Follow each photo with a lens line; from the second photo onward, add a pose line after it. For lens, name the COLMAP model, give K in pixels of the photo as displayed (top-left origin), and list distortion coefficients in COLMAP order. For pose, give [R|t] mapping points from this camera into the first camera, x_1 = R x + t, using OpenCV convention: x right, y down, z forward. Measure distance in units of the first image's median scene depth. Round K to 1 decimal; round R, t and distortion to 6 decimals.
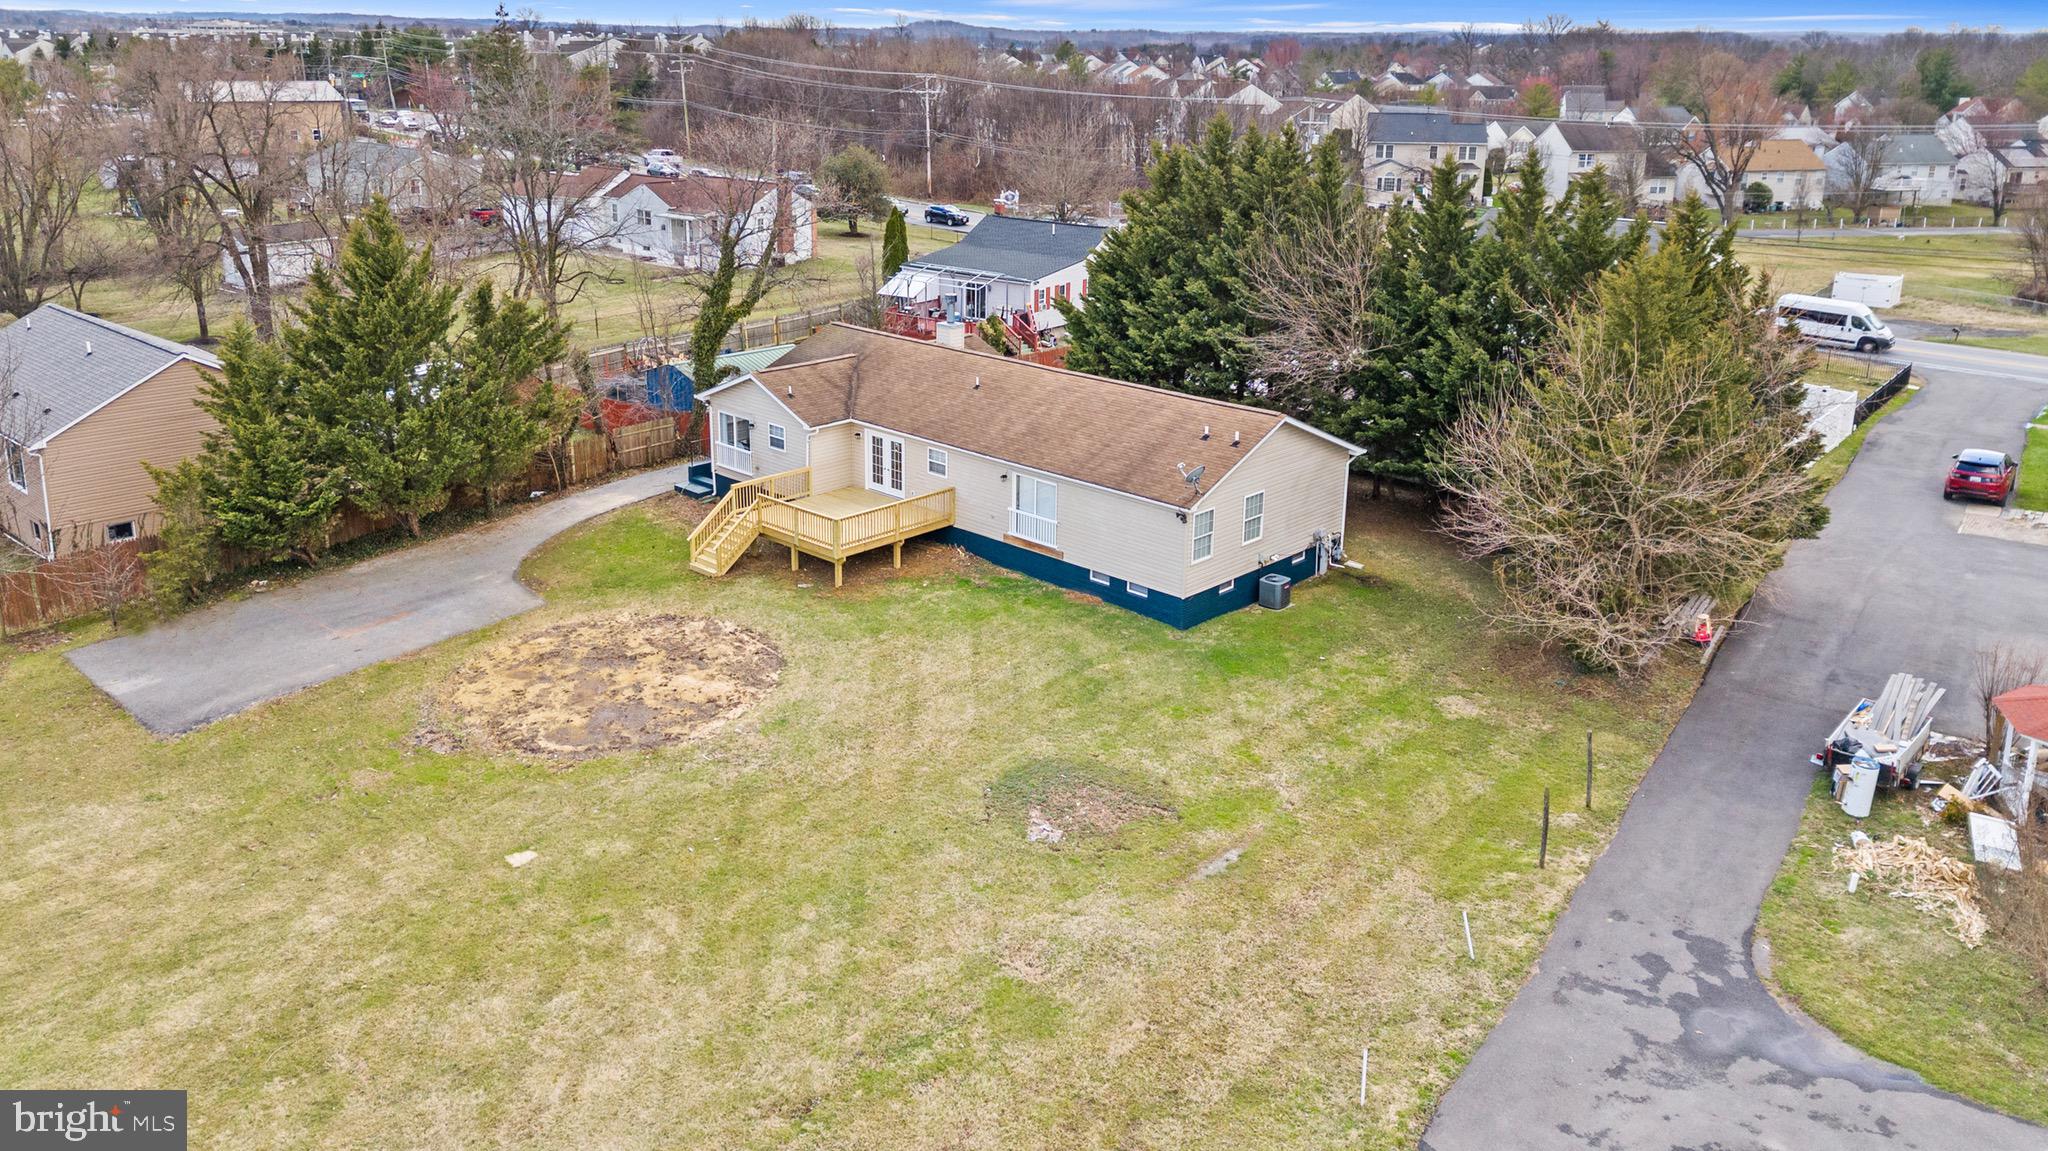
lens RADIAL K [[1574.4, 0, 1020.4], [0, 1574.4, 488.5], [0, 0, 1]] dist [0.089206, -0.079620]
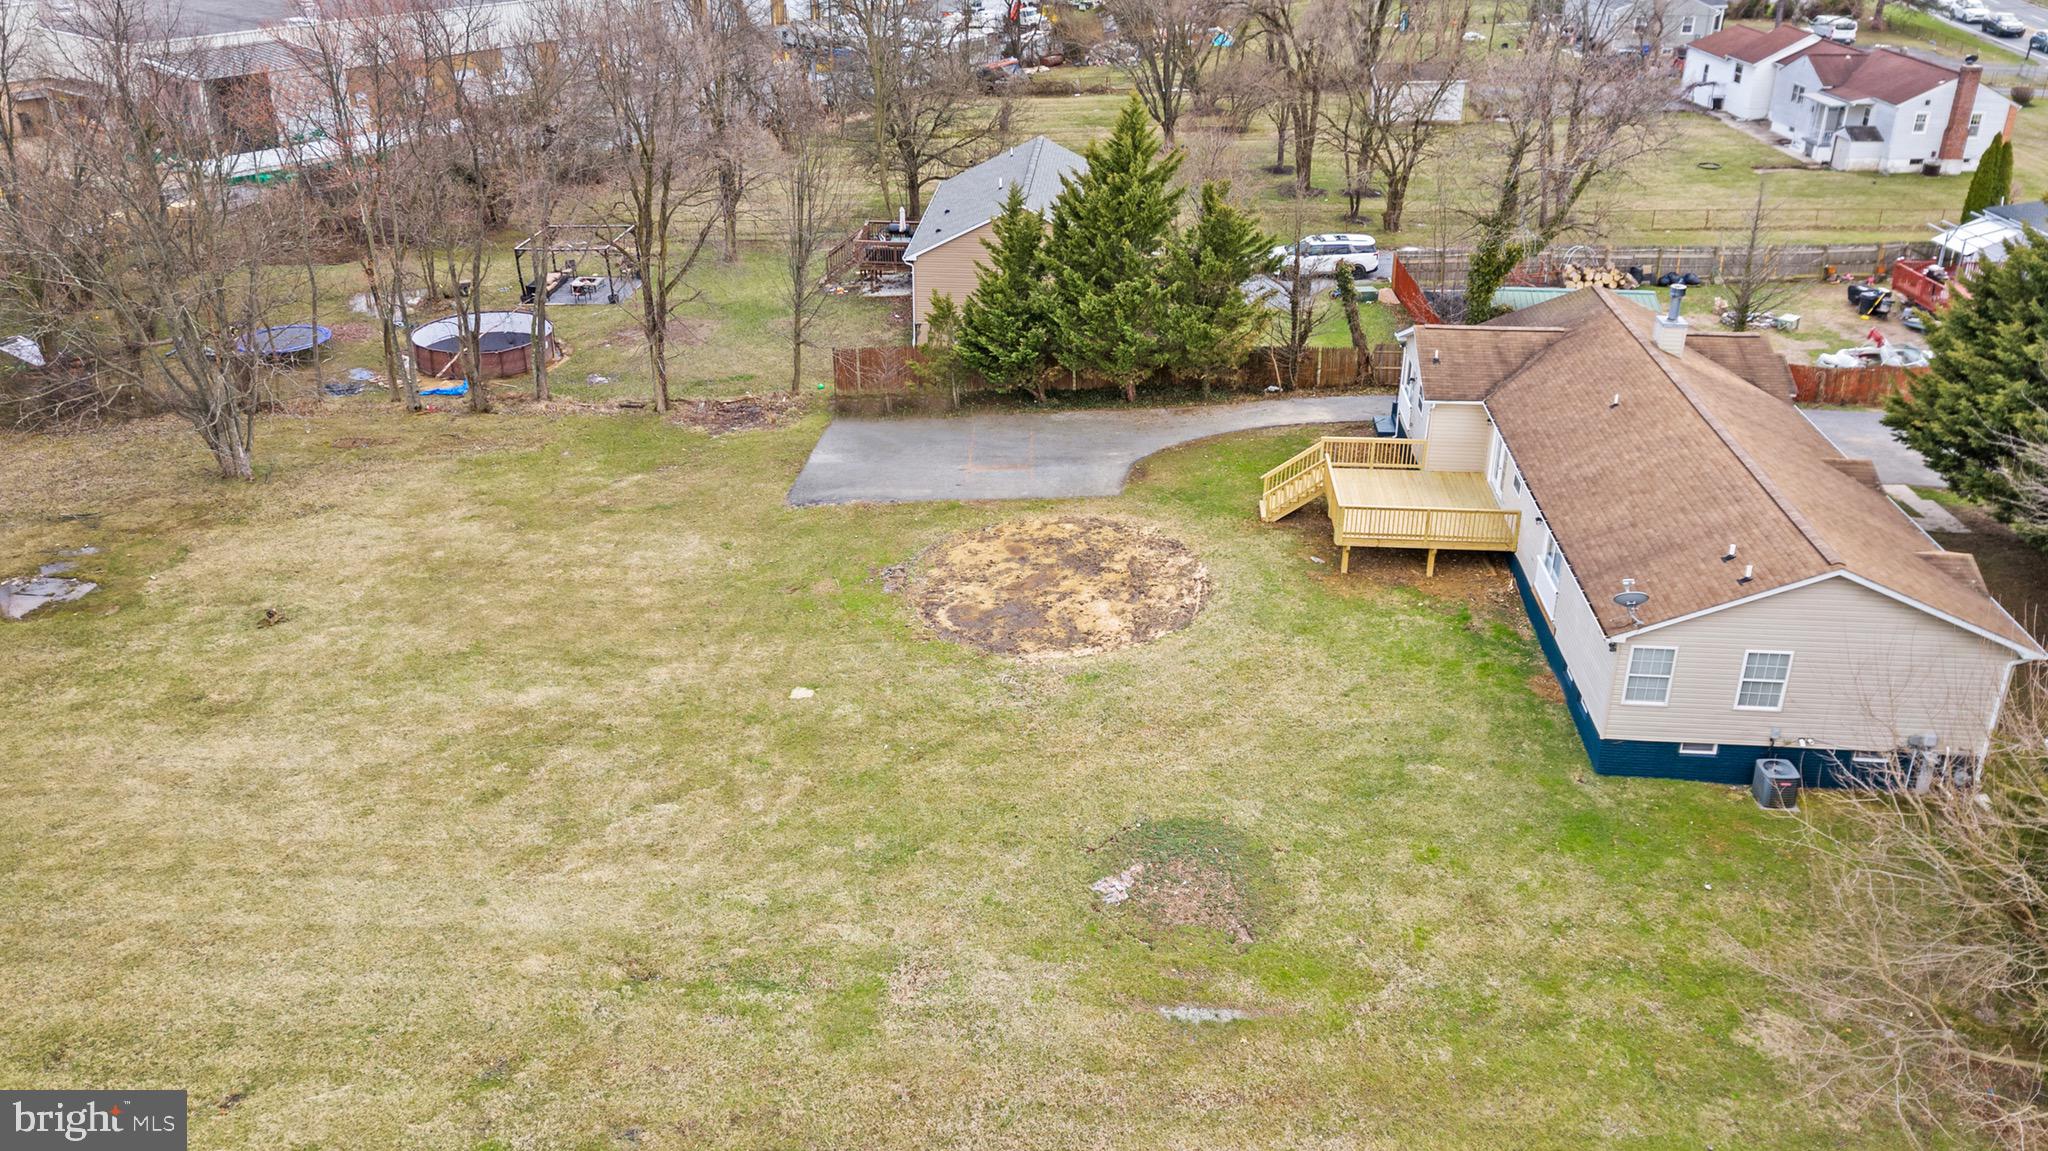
lens RADIAL K [[1574.4, 0, 1020.4], [0, 1574.4, 488.5], [0, 0, 1]] dist [0.089206, -0.079620]
pose [[0.630566, 0.309086, -0.711936, 0.423310], [-0.214805, 0.950951, 0.222601, -0.156146], [0.745819, 0.012563, 0.666030, 0.219730]]
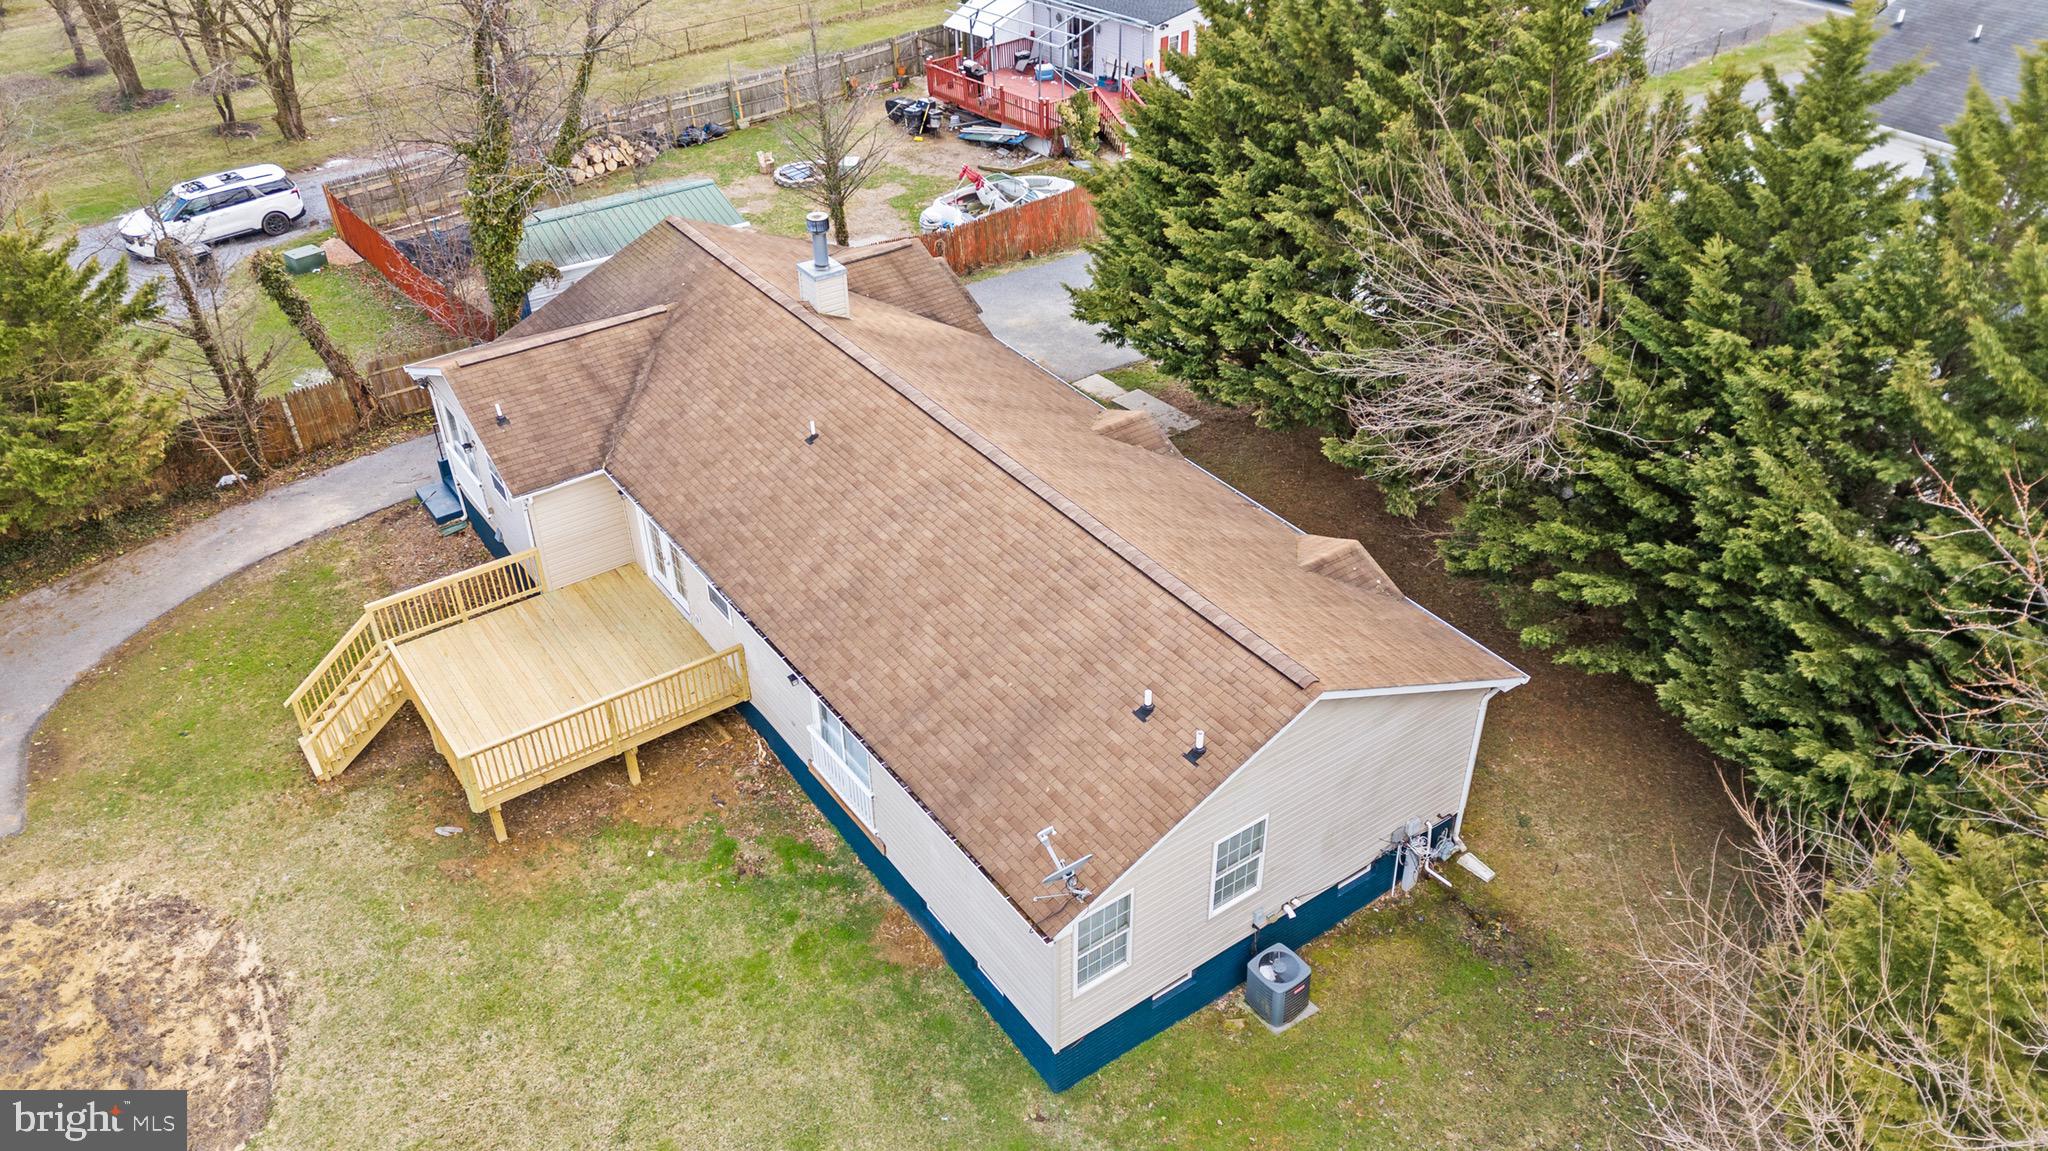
lens RADIAL K [[1544.7, 0, 1019.7], [0, 1544.7, 591.9], [0, 0, 1]] dist [0.073746, -0.064232]
pose [[0.979366, 0.093649, -0.179088, 0.154229], [-0.030113, 0.943885, 0.328899, -0.207552], [0.199840, -0.316719, 0.927229, 0.552188]]
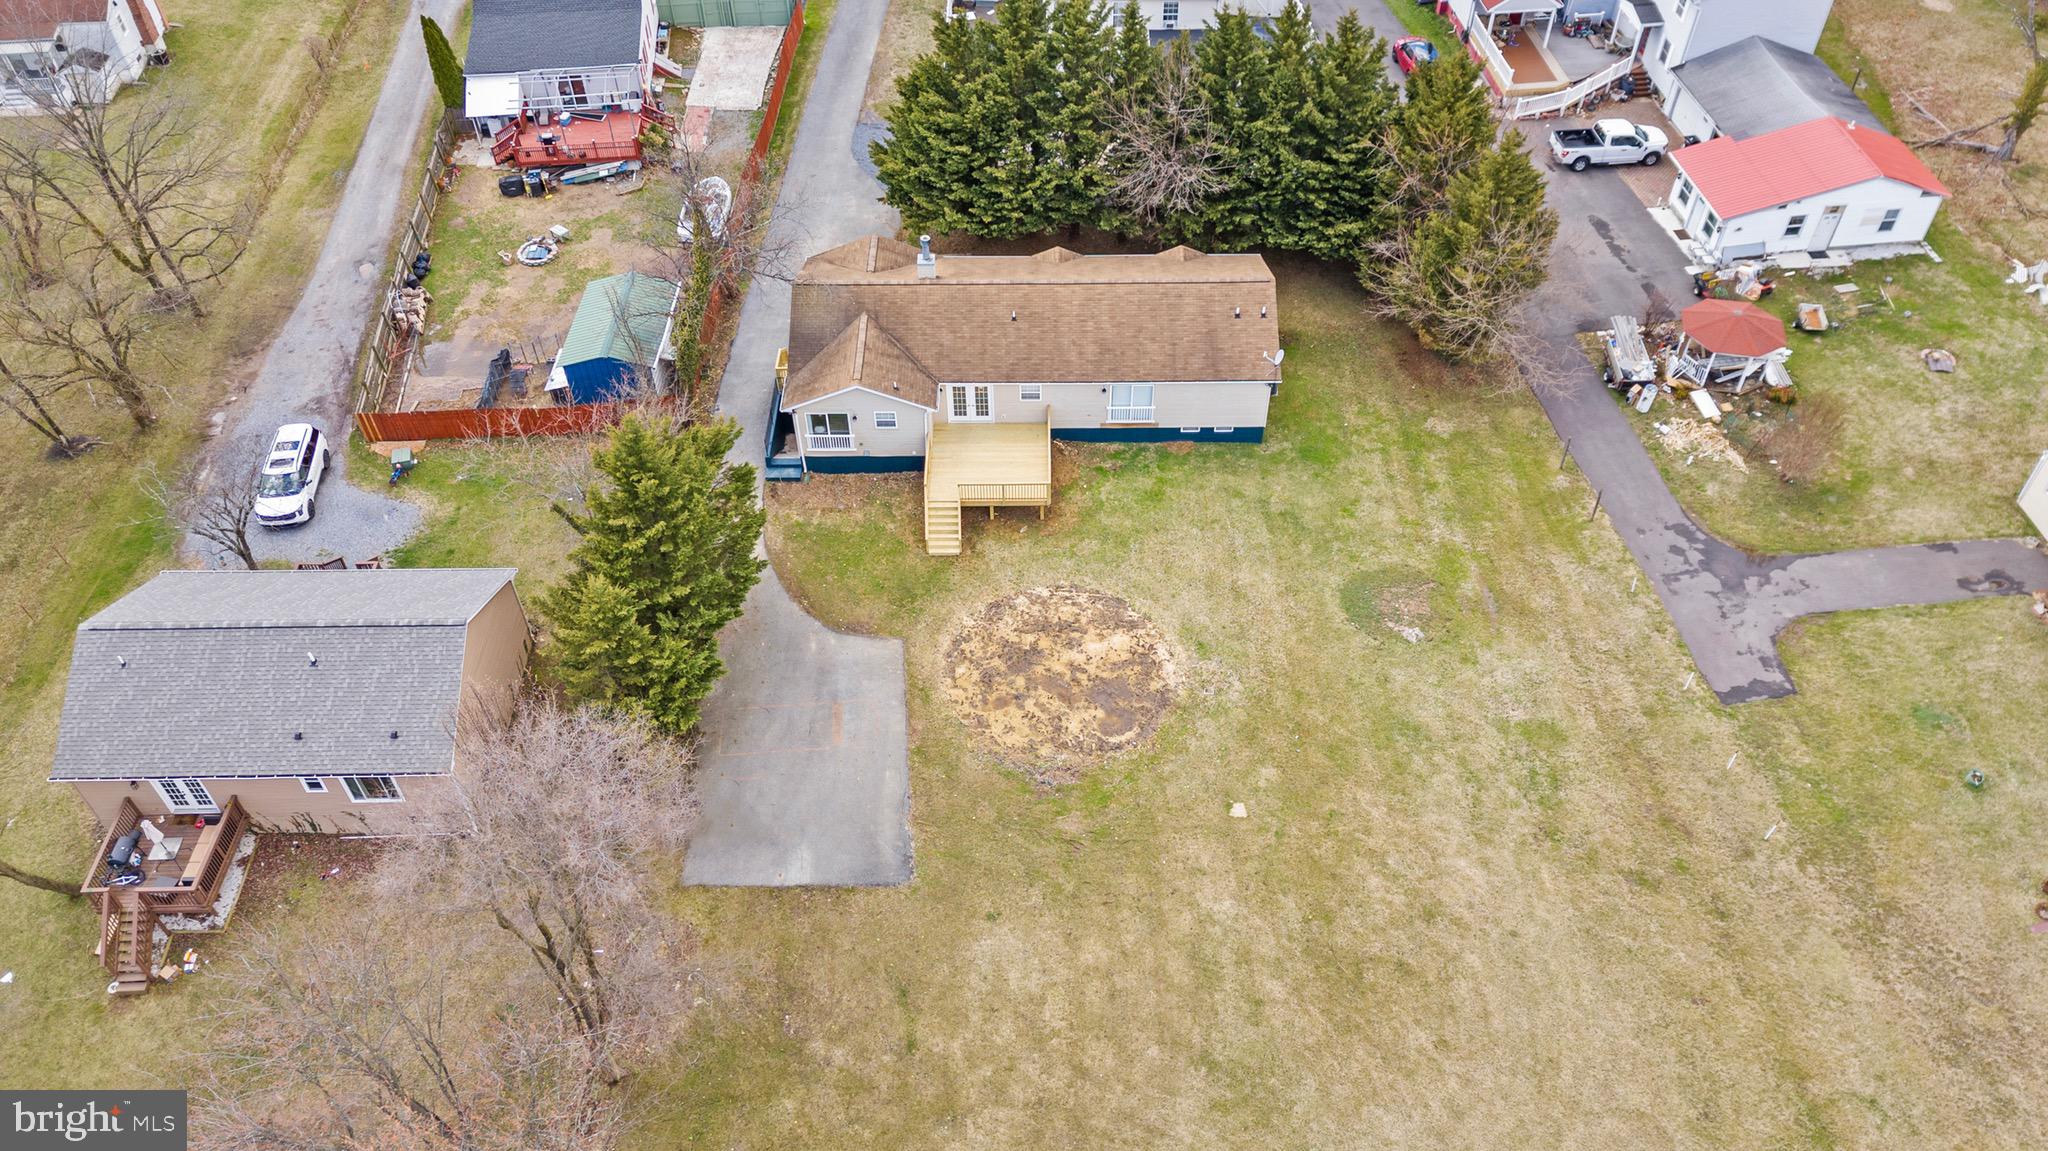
lens RADIAL K [[1517.2, 0, 1019.7], [0, 1517.2, 608.1], [0, 0, 1]] dist [0.120284, -0.176745]
pose [[0.726067, -0.518472, 0.451678, -0.767772], [0.211901, 0.793607, 0.570338, -0.634238], [-0.654159, -0.318393, 0.686077, 0.077735]]
